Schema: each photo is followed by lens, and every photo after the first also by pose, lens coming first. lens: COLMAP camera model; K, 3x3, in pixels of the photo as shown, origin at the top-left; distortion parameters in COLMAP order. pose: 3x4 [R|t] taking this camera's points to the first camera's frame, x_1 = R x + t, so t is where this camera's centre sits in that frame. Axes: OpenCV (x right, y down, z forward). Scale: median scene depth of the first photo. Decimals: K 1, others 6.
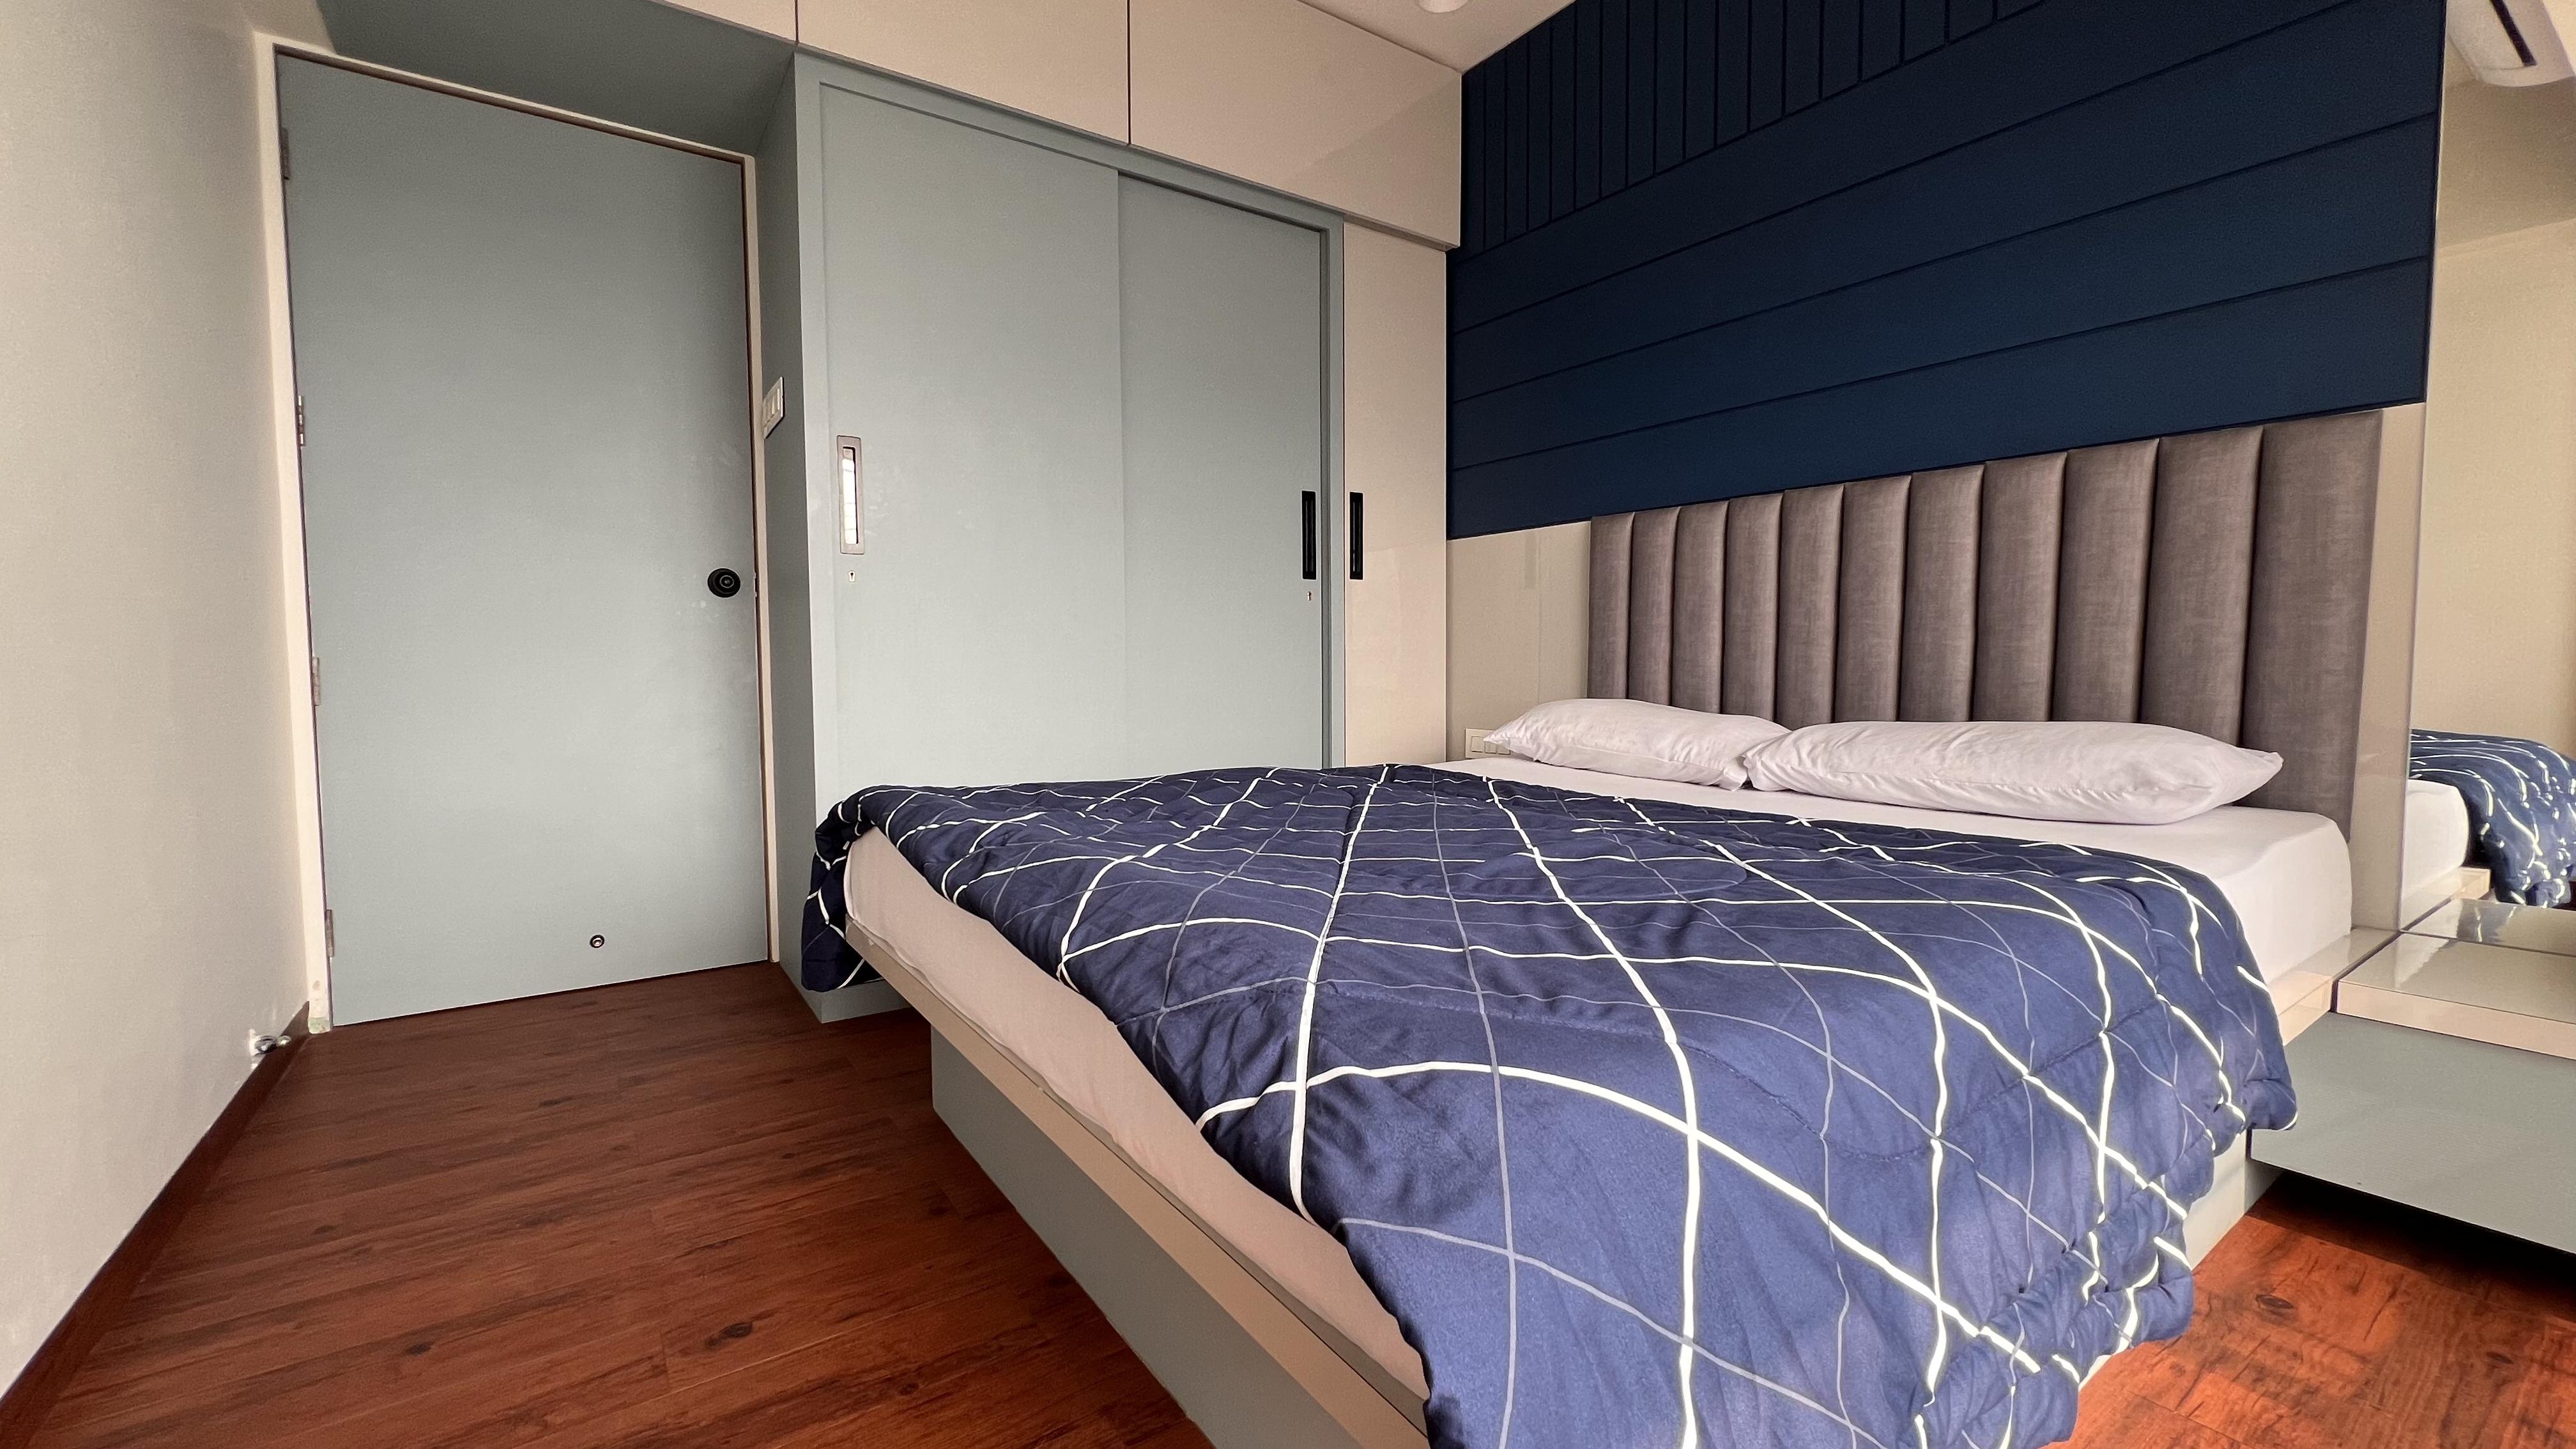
lens RADIAL K [[1046.3, 0, 1283.0], [0, 1046.3, 725.3], [0, 0, 1]] dist [-0.005117, 0.000833]
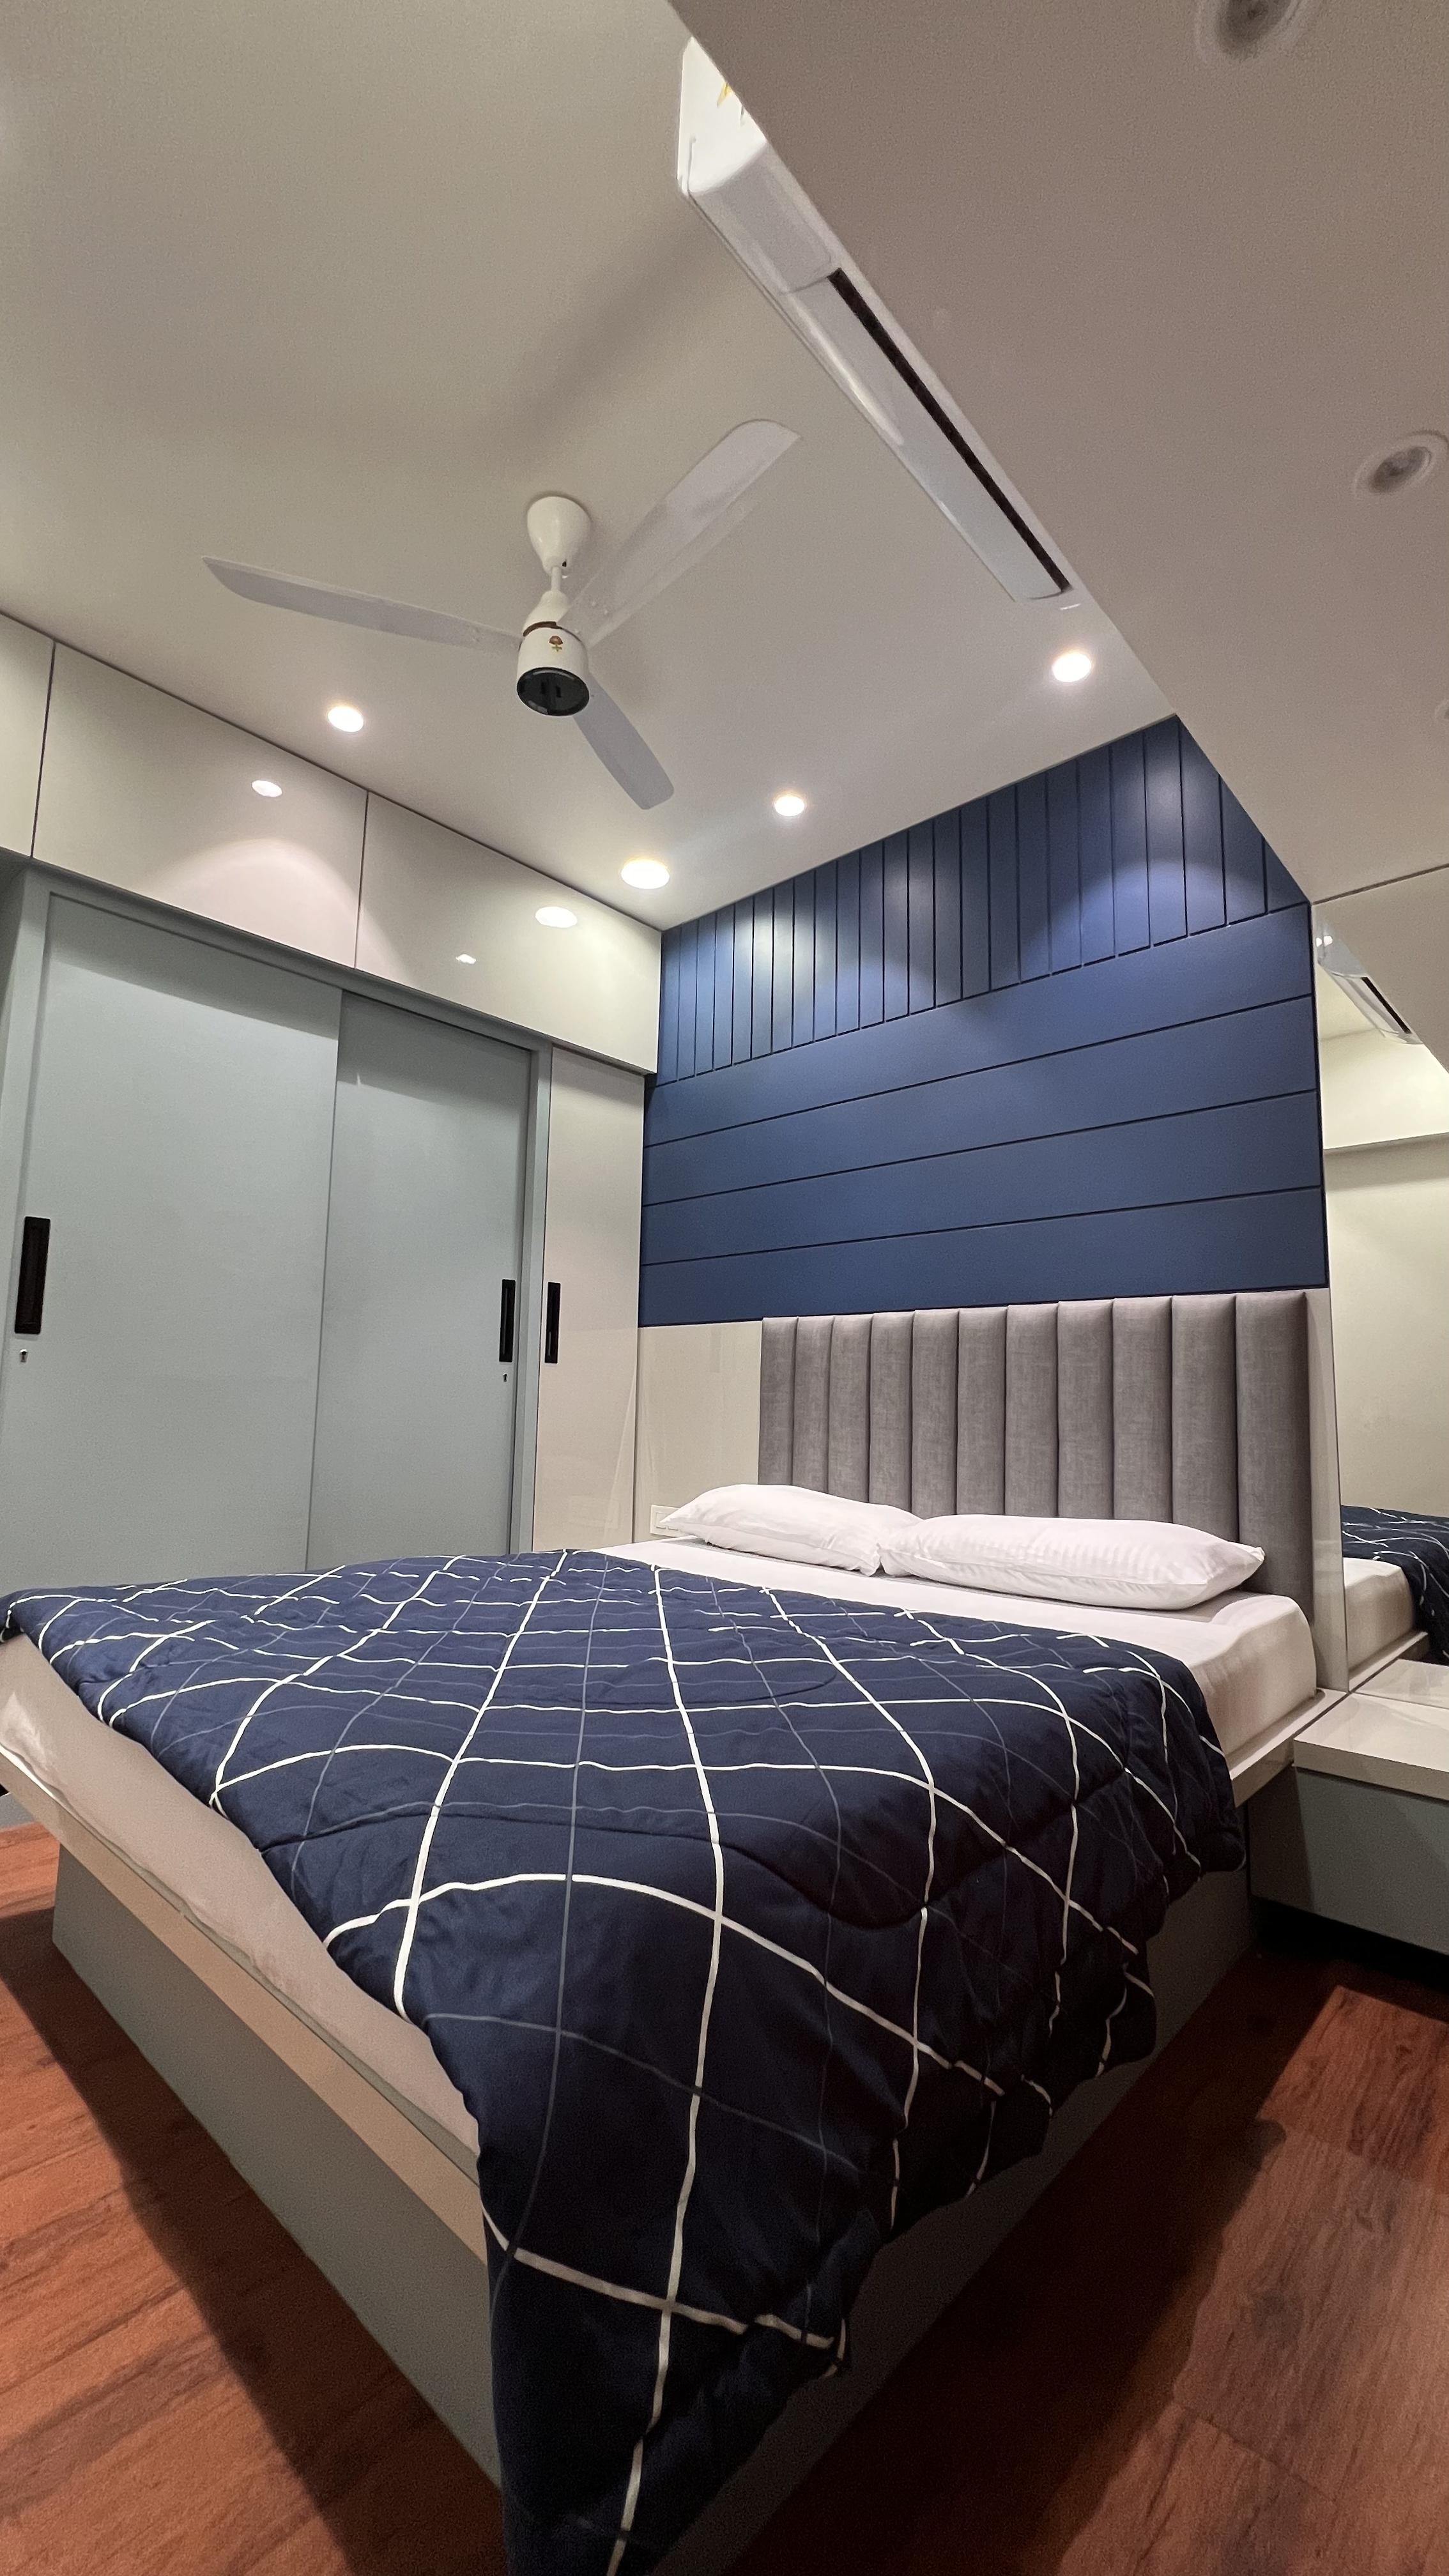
lens RADIAL K [[1046.3, 0, 736.2], [0, 1046.3, 1293.6], [0, 0, 1]] dist [-0.005117, 0.000833]
pose [[0.974021, 0.050570, 0.220740, 0.045333], [-0.012537, 0.985294, -0.170404, -0.090689], [-0.226111, 0.163210, 0.960331, -0.222973]]
